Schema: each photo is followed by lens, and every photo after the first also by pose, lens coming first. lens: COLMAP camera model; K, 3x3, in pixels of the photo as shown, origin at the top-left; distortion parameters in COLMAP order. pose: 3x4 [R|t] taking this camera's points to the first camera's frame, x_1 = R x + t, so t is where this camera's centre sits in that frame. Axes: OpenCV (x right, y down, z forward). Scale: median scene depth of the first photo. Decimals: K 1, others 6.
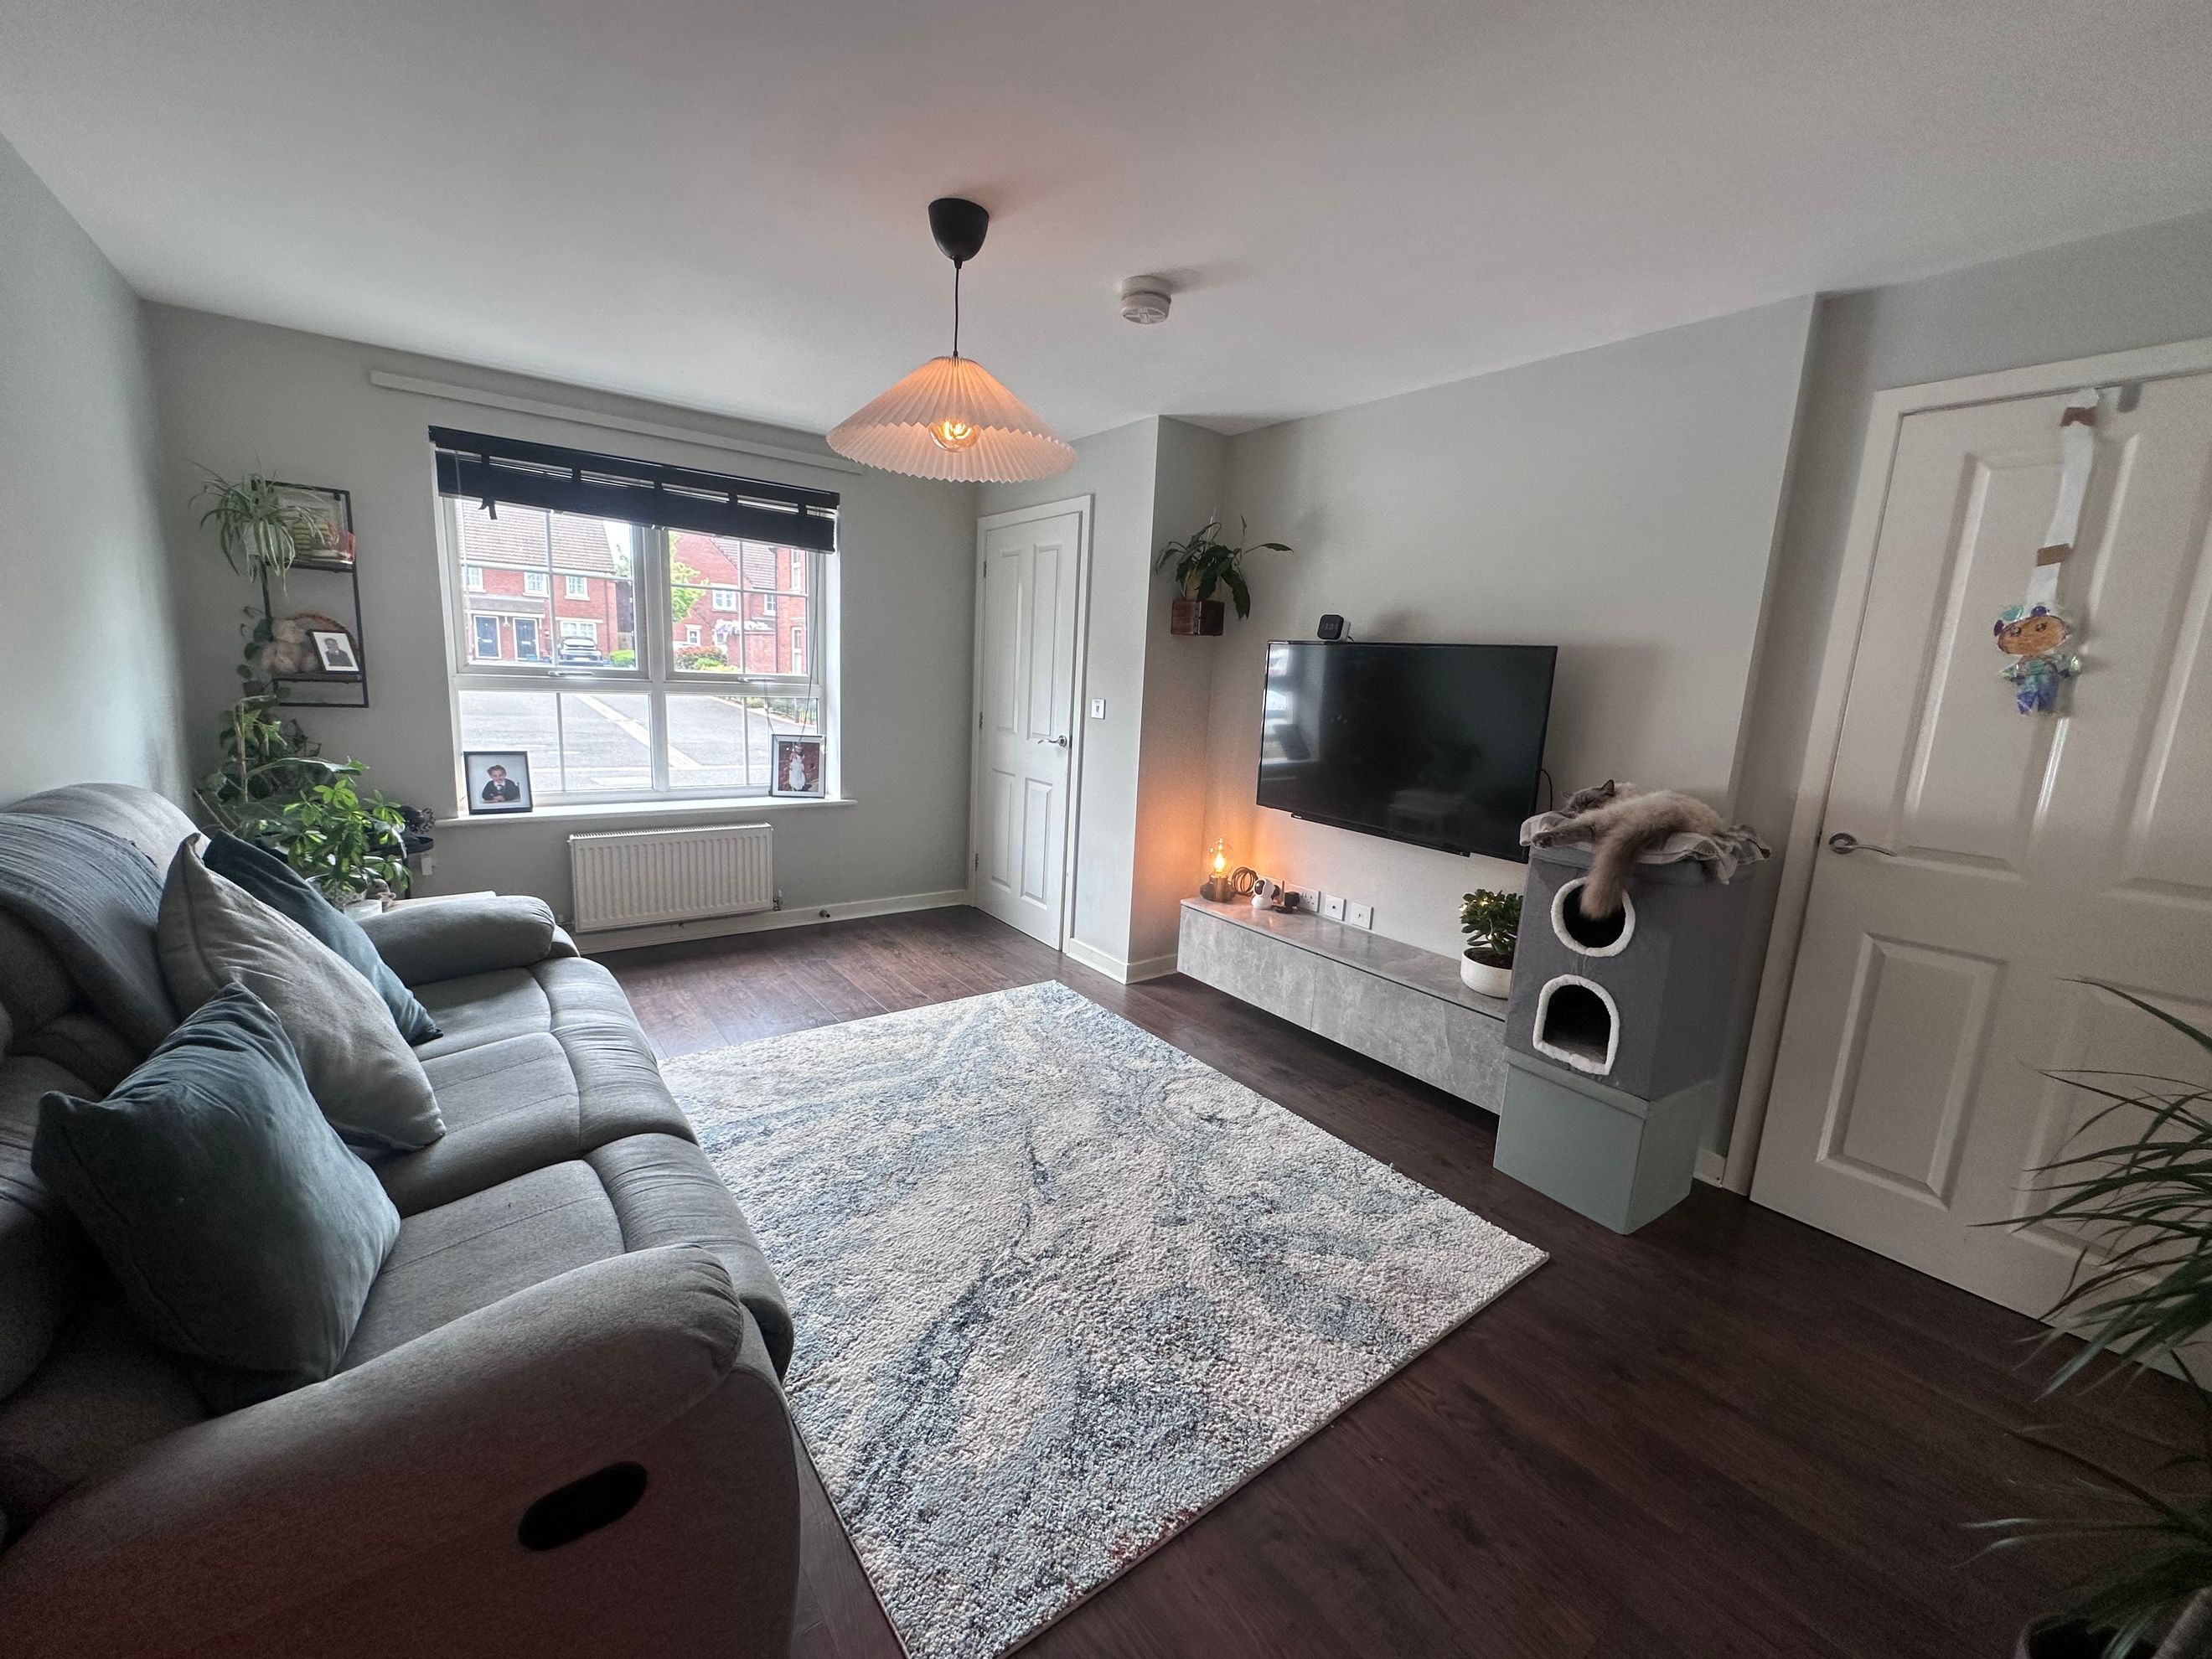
lens RADIAL K [[879.6, 0, 1108.2], [0, 879.6, 827.0], [0, 0, 1]] dist [-0.002222, 0.000173]
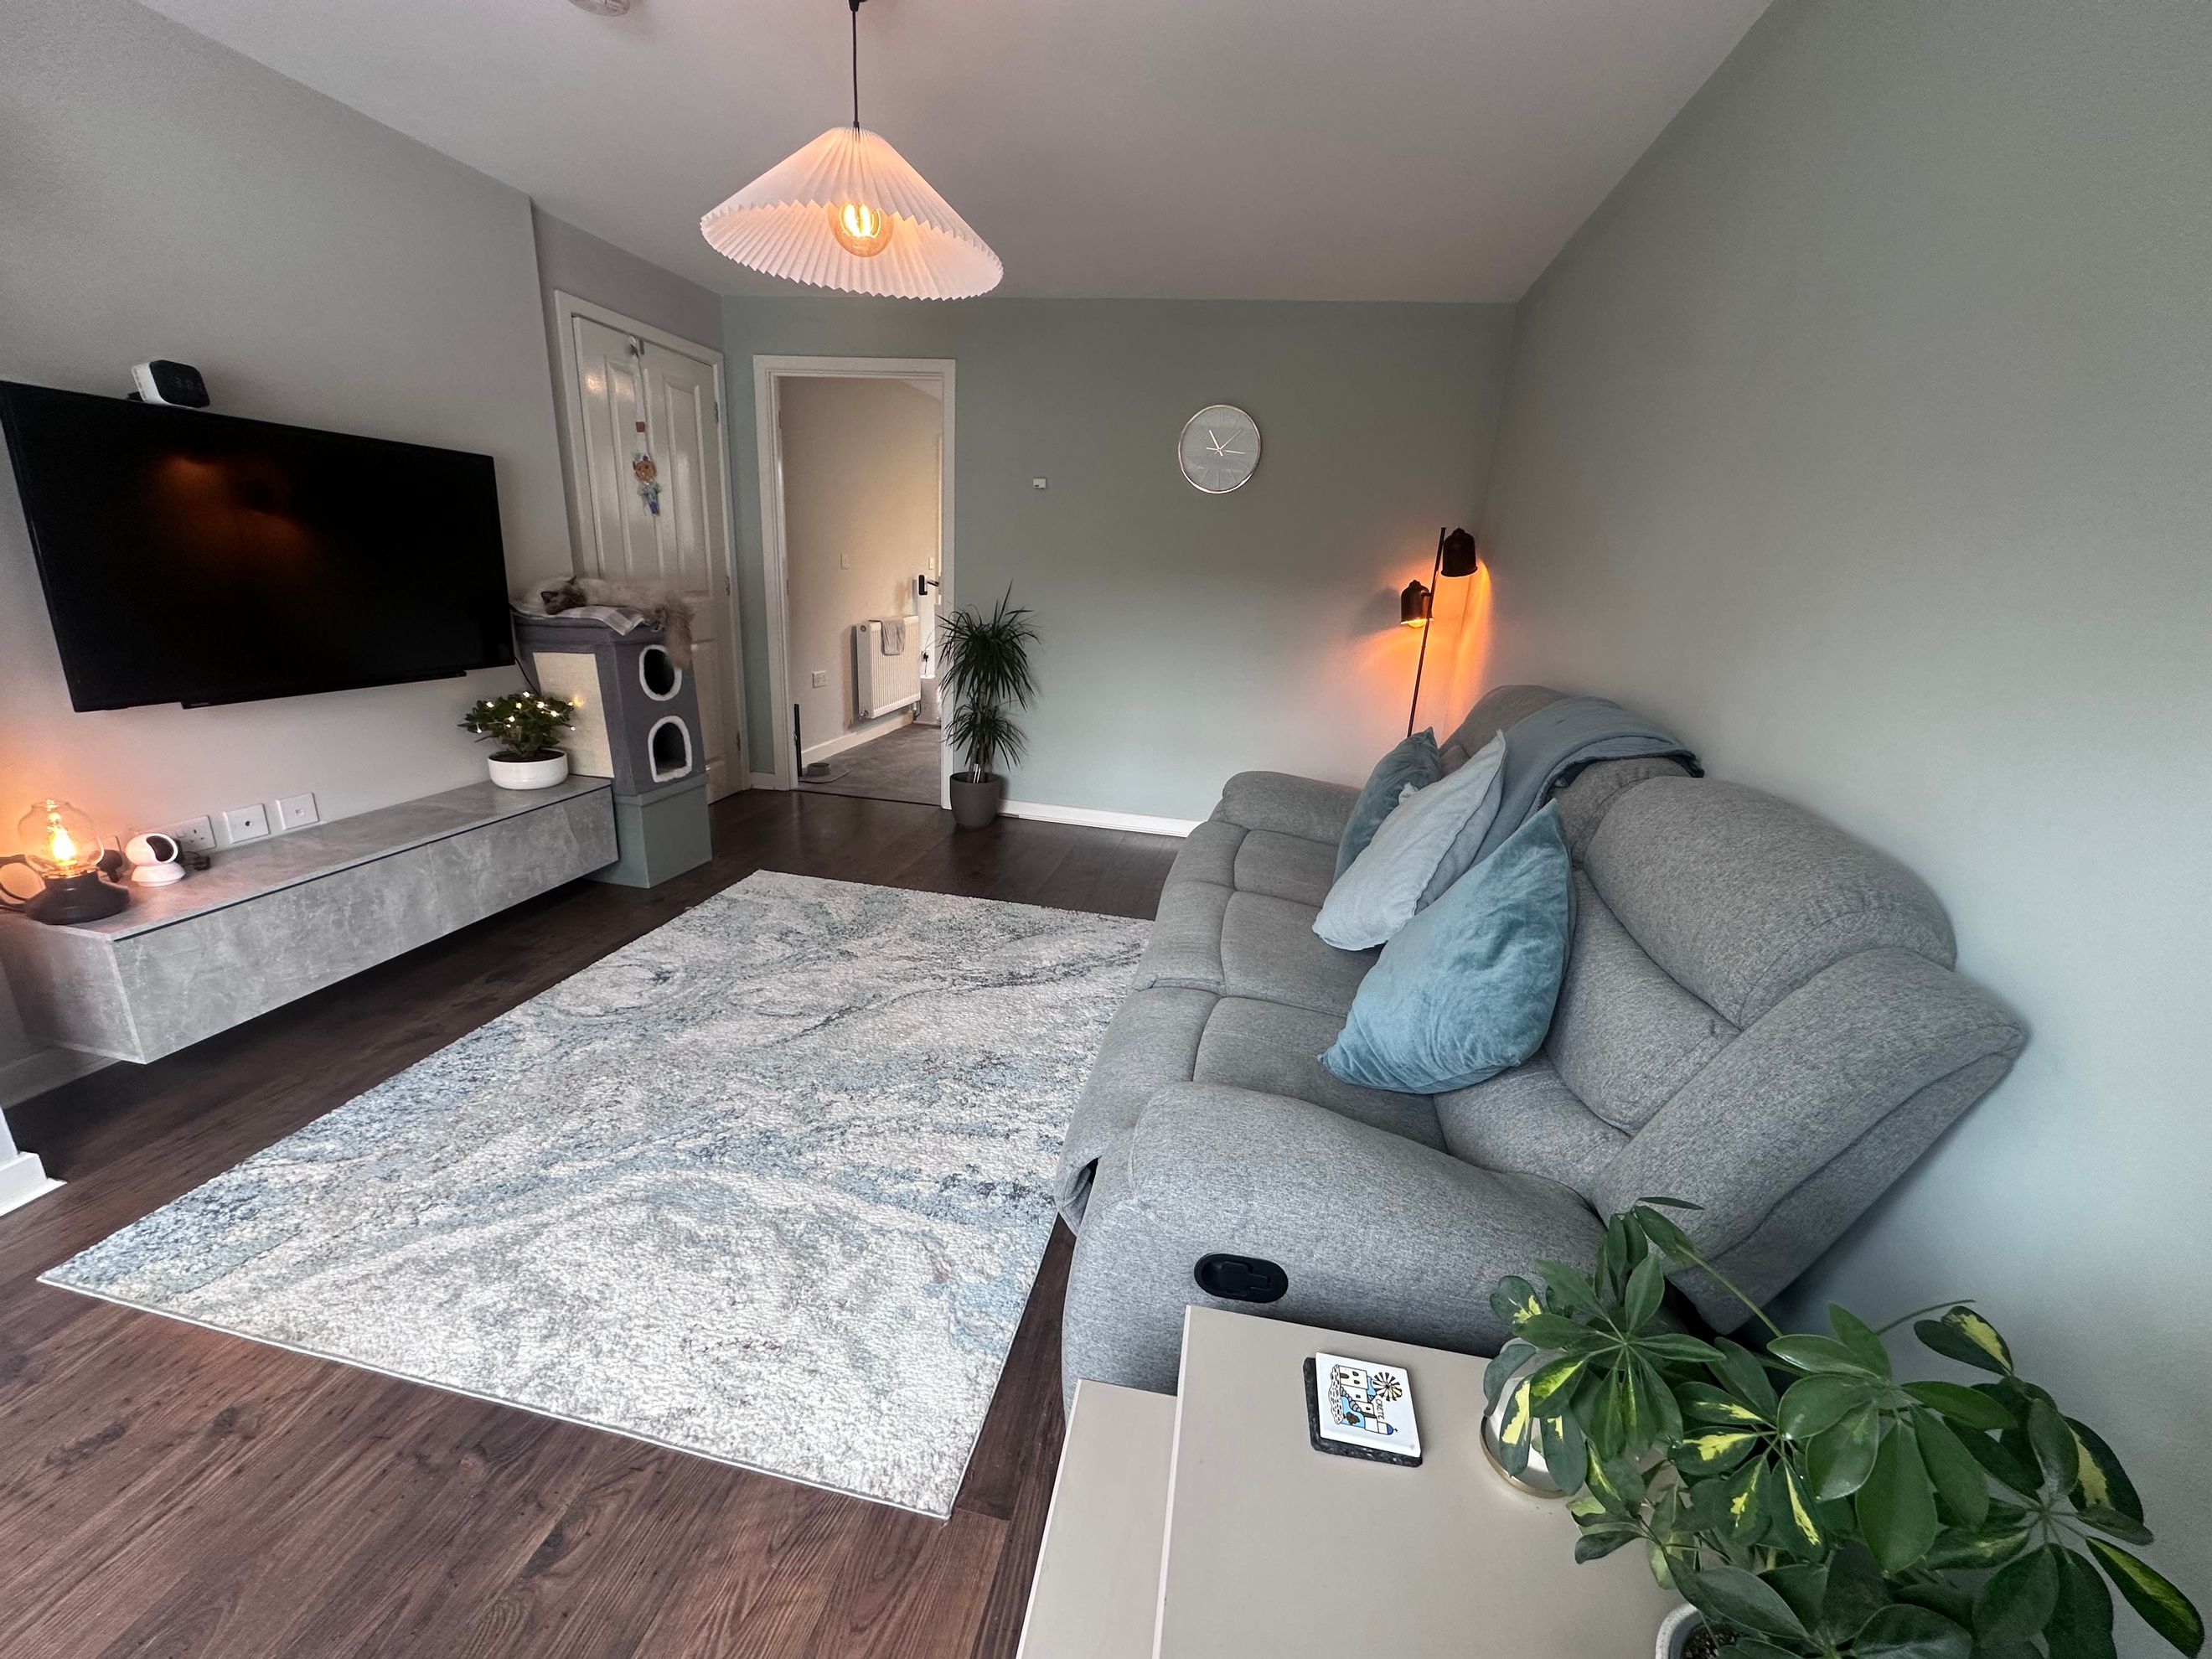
lens RADIAL K [[879.6, 0, 1108.2], [0, 879.6, 827.0], [0, 0, 1]] dist [-0.002222, 0.000173]
pose [[-0.660625, -0.299204, 0.688514, -0.870752], [0.044916, 0.899747, 0.434095, -0.229020], [-0.749371, 0.317699, -0.580956, 1.200852]]
